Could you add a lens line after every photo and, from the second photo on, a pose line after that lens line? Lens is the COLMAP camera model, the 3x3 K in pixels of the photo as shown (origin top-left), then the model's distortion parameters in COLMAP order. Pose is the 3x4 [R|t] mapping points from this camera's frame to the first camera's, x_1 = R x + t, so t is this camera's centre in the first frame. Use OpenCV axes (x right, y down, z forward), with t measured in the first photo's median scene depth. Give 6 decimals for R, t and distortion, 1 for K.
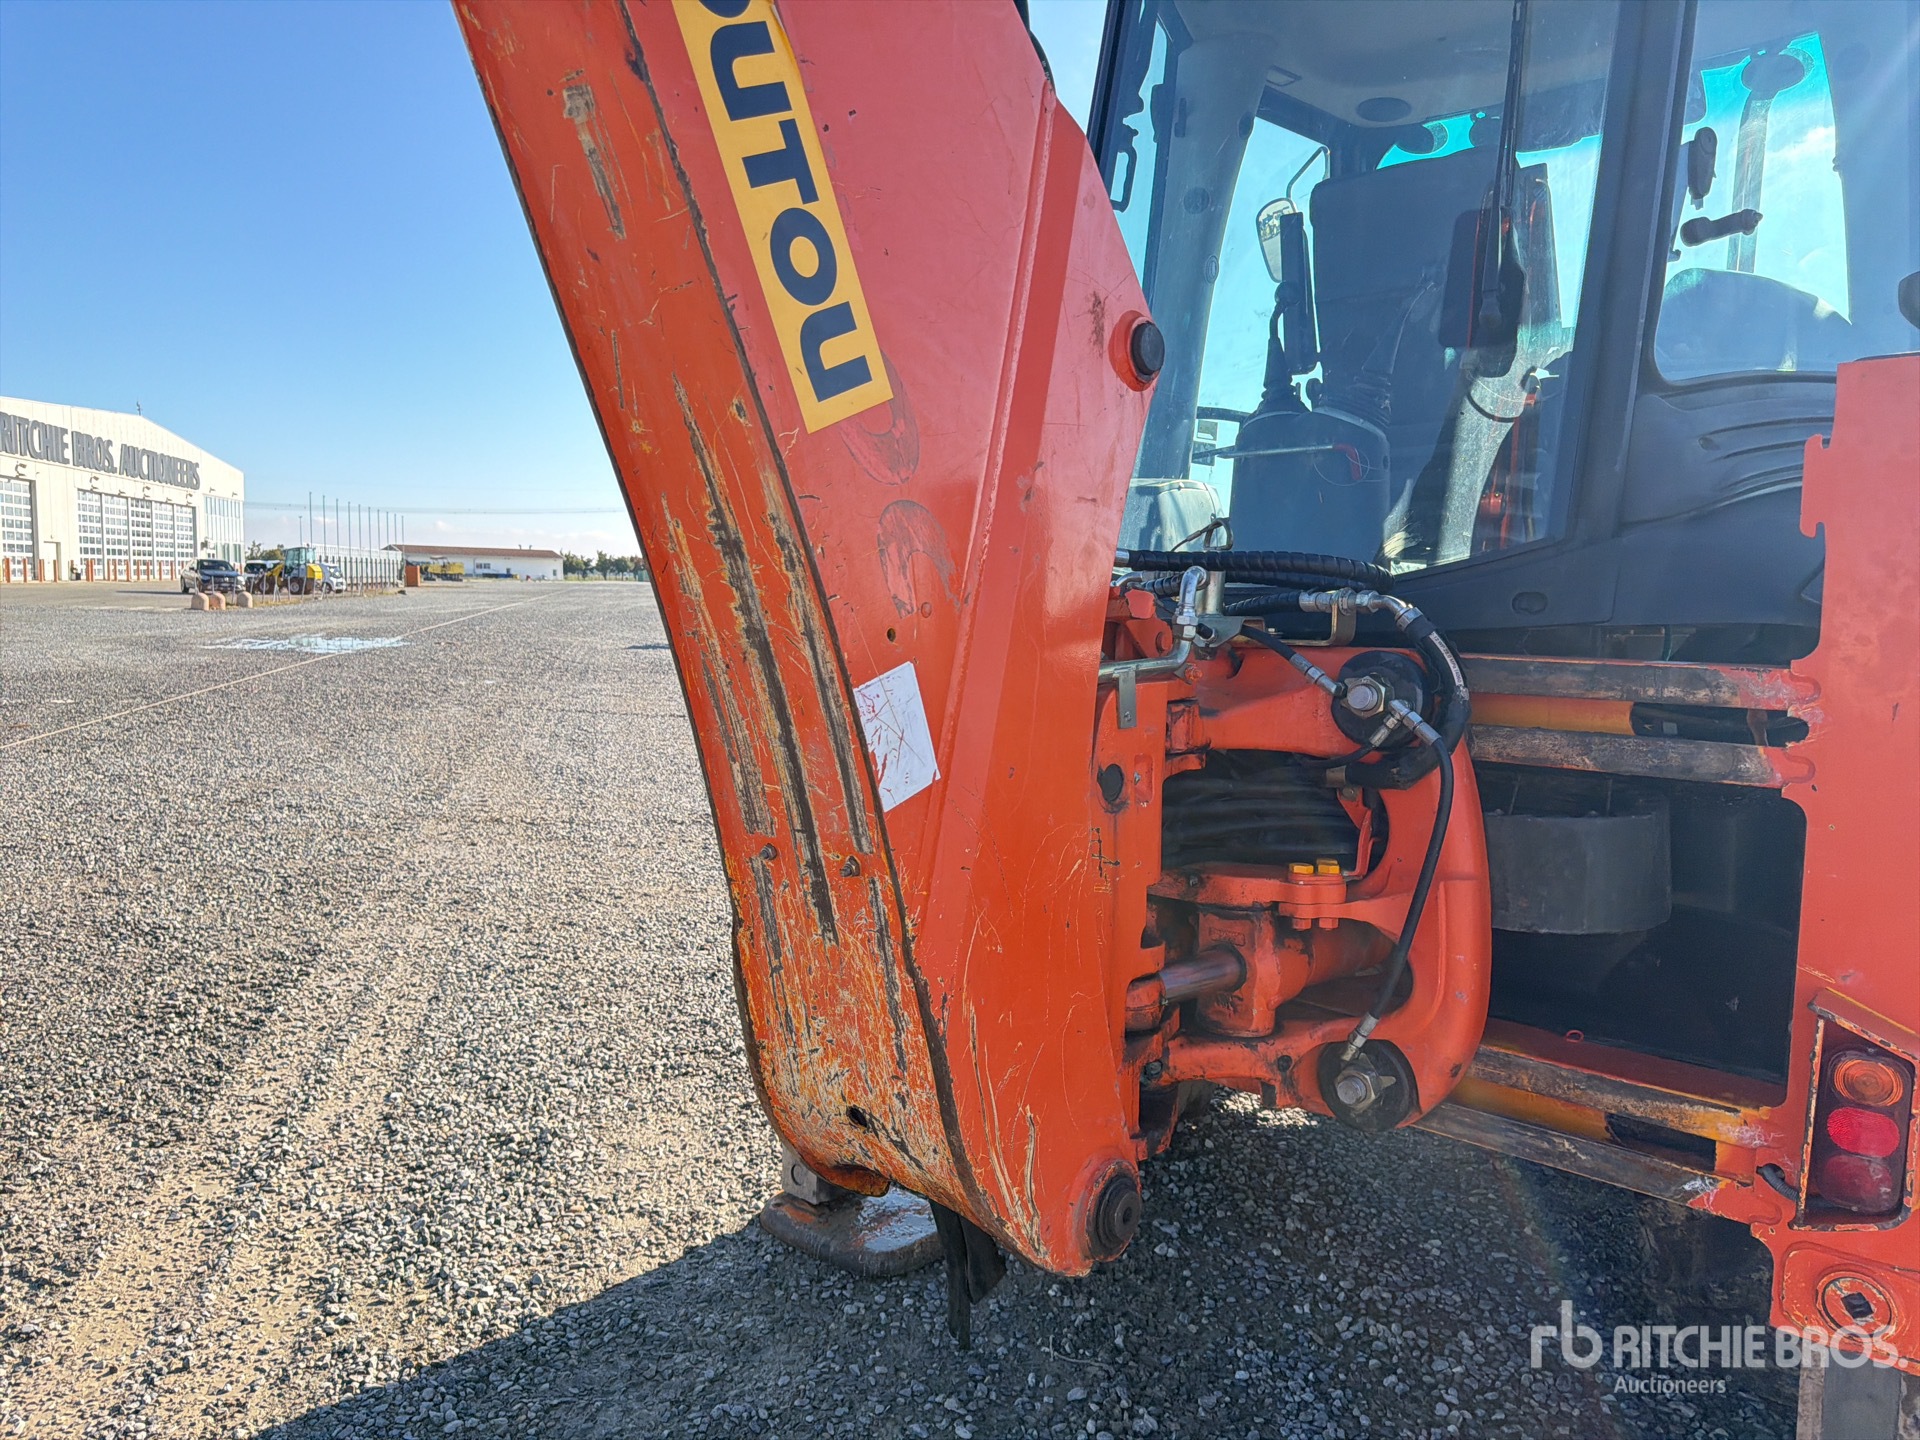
lens RADIAL K [[1393.4, 0, 942.0], [0, 1393.4, 721.1], [0, 0, 1]] dist [0.087697, -0.115908]
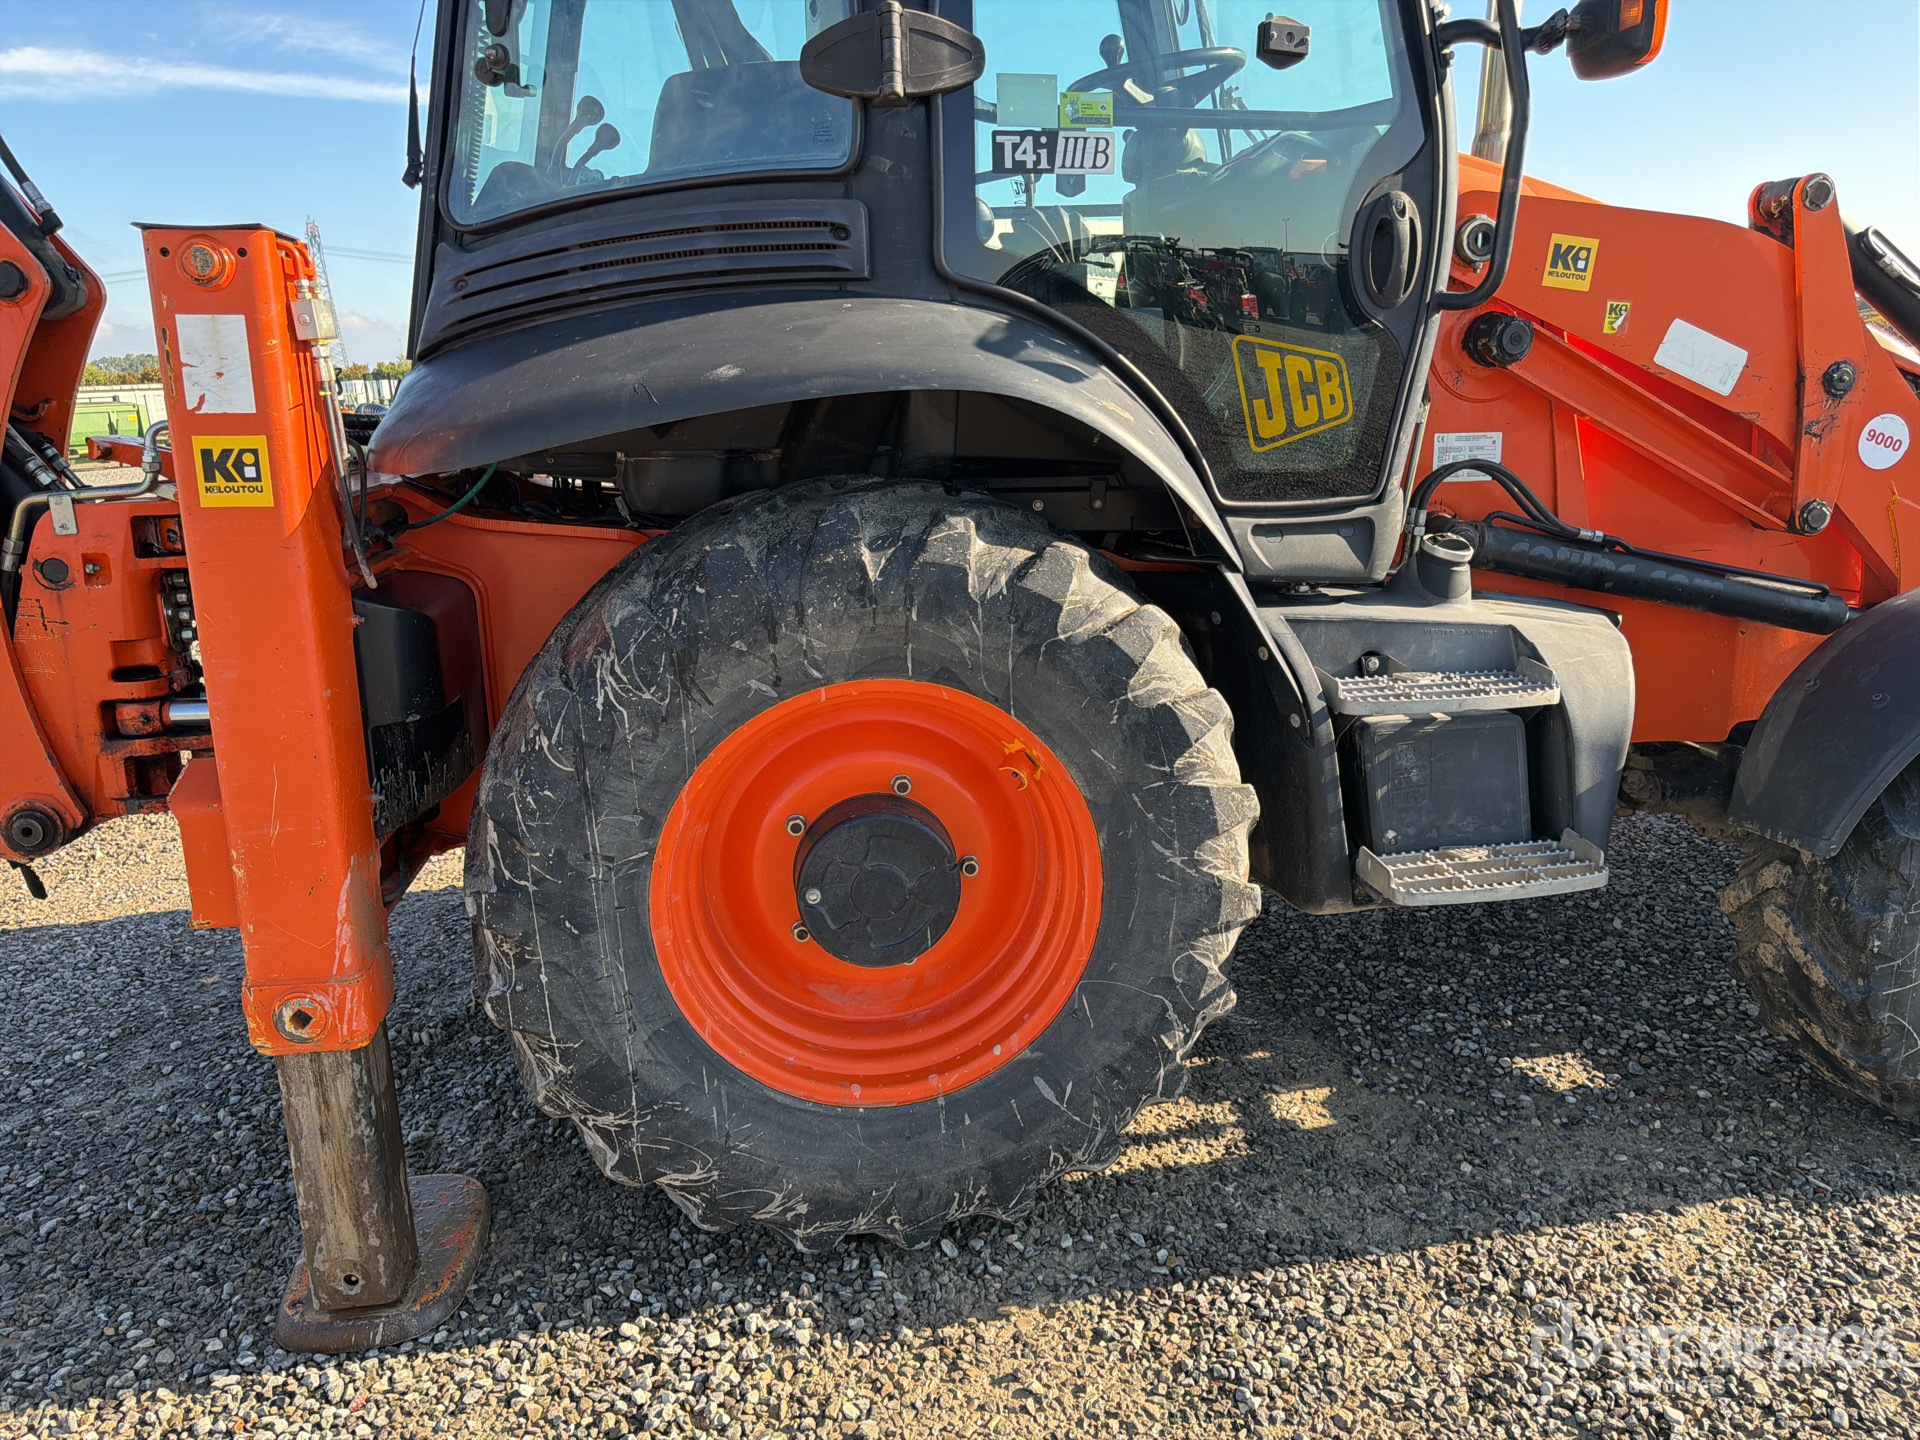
lens RADIAL K [[1350.1, 0, 987.8], [0, 1350.1, 746.3], [0, 0, 1]] dist [0.071065, -0.064576]
pose [[0.757812, 0.121511, -0.641059, 1.176830], [-0.009461, 0.984449, 0.175416, -0.026010], [0.652405, -0.126867, 0.747177, 0.313273]]
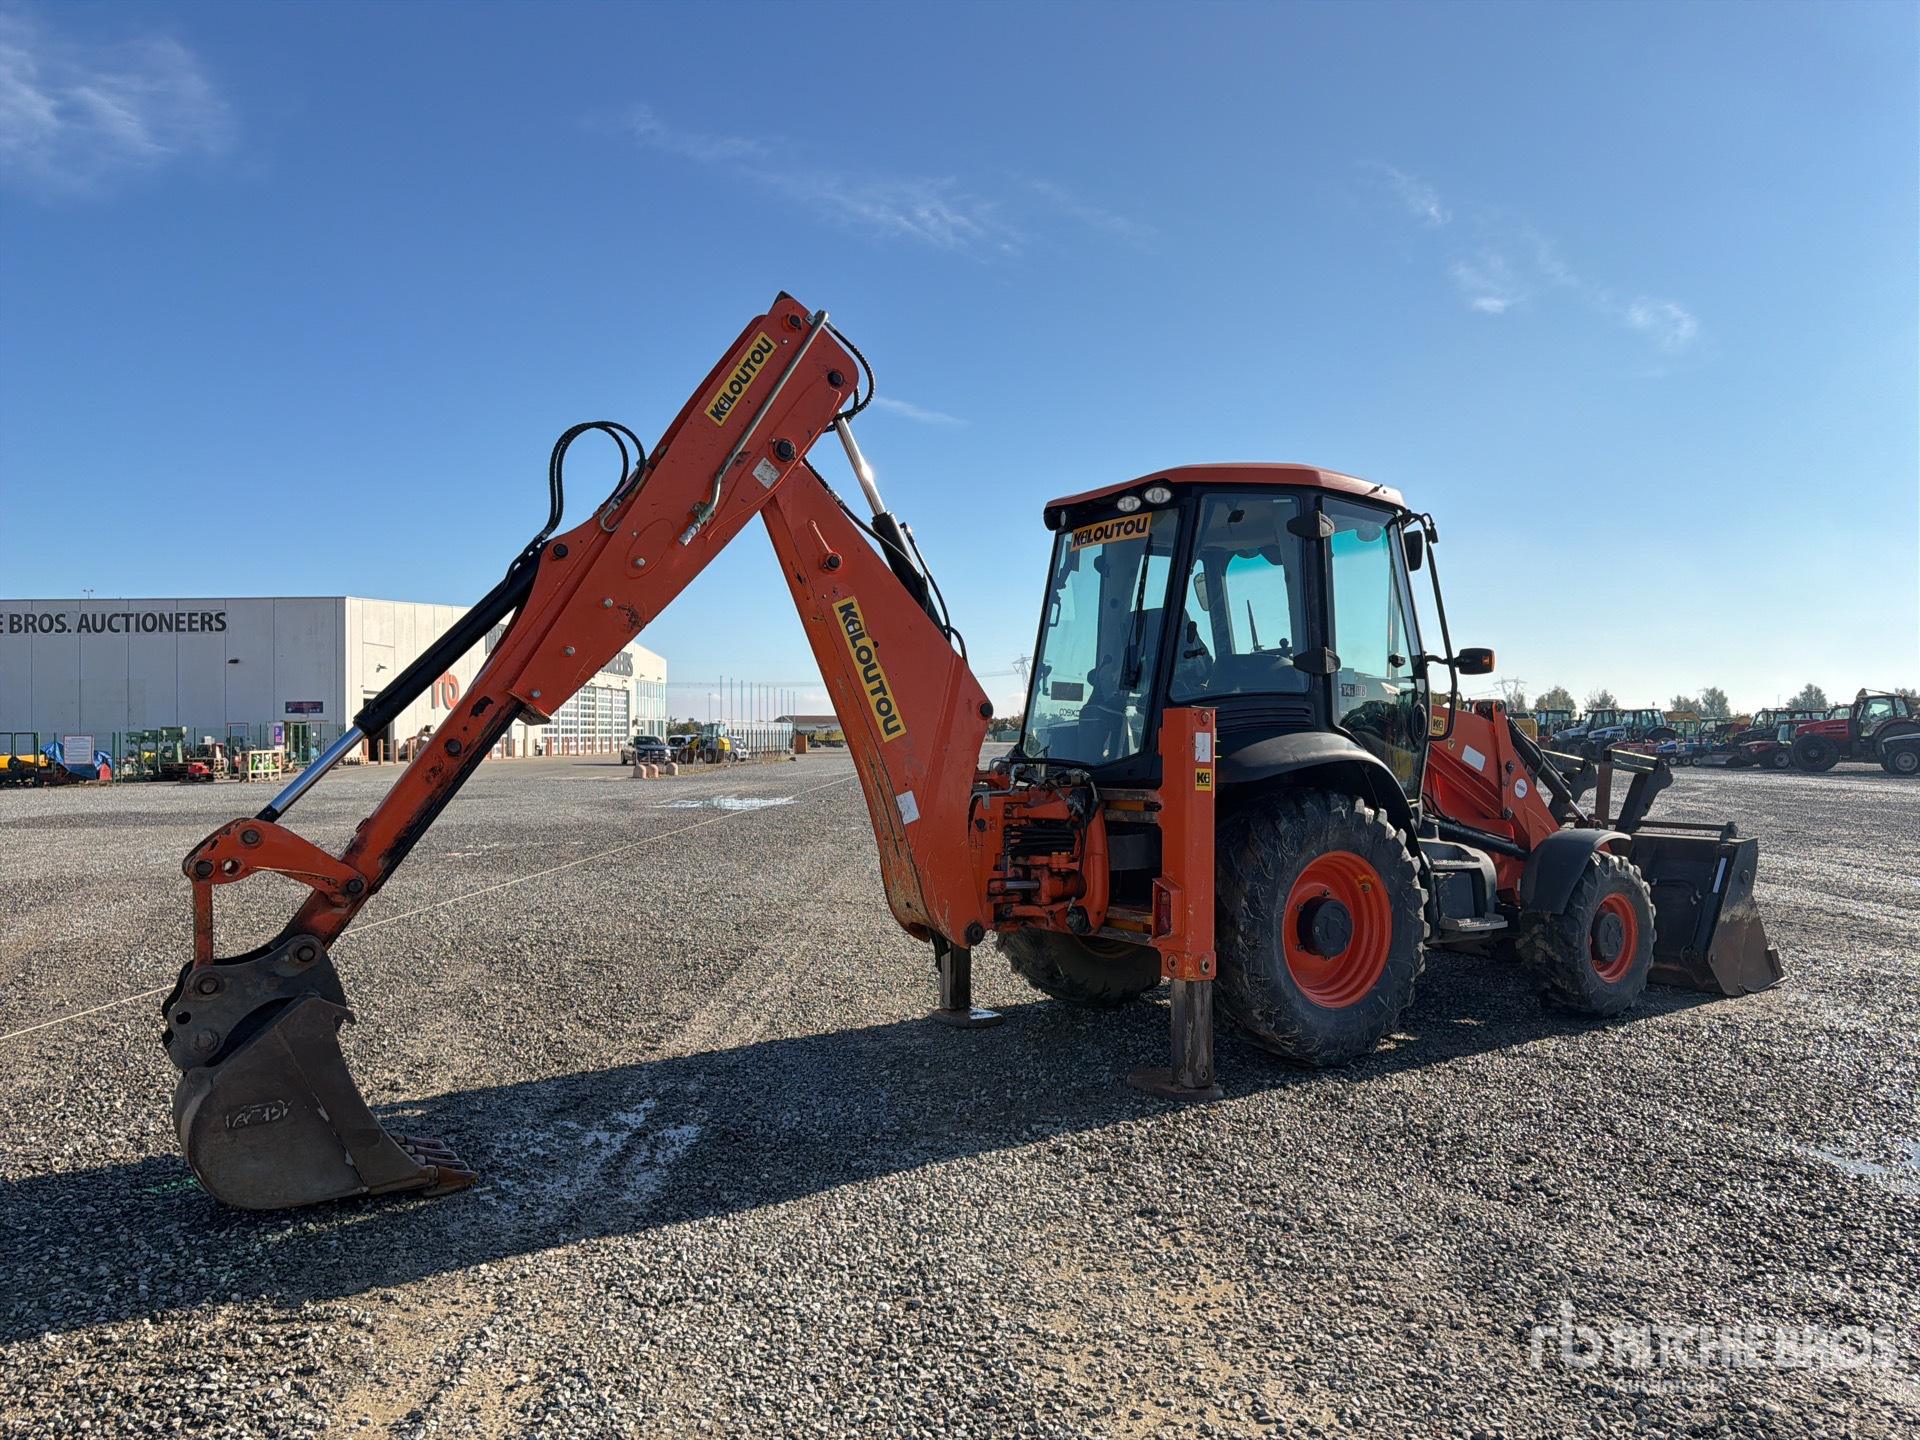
lens RADIAL K [[1401.3, 0, 960.0], [0, 1401.3, 720.0], [0, 0, 1]] dist [0.166619, -0.229921]
pose [[0.969787, -0.027392, -0.242411, 0.610107], [0.000080, 0.993712, -0.111966, 0.117027], [0.243953, 0.108563, 0.963691, -1.649124]]
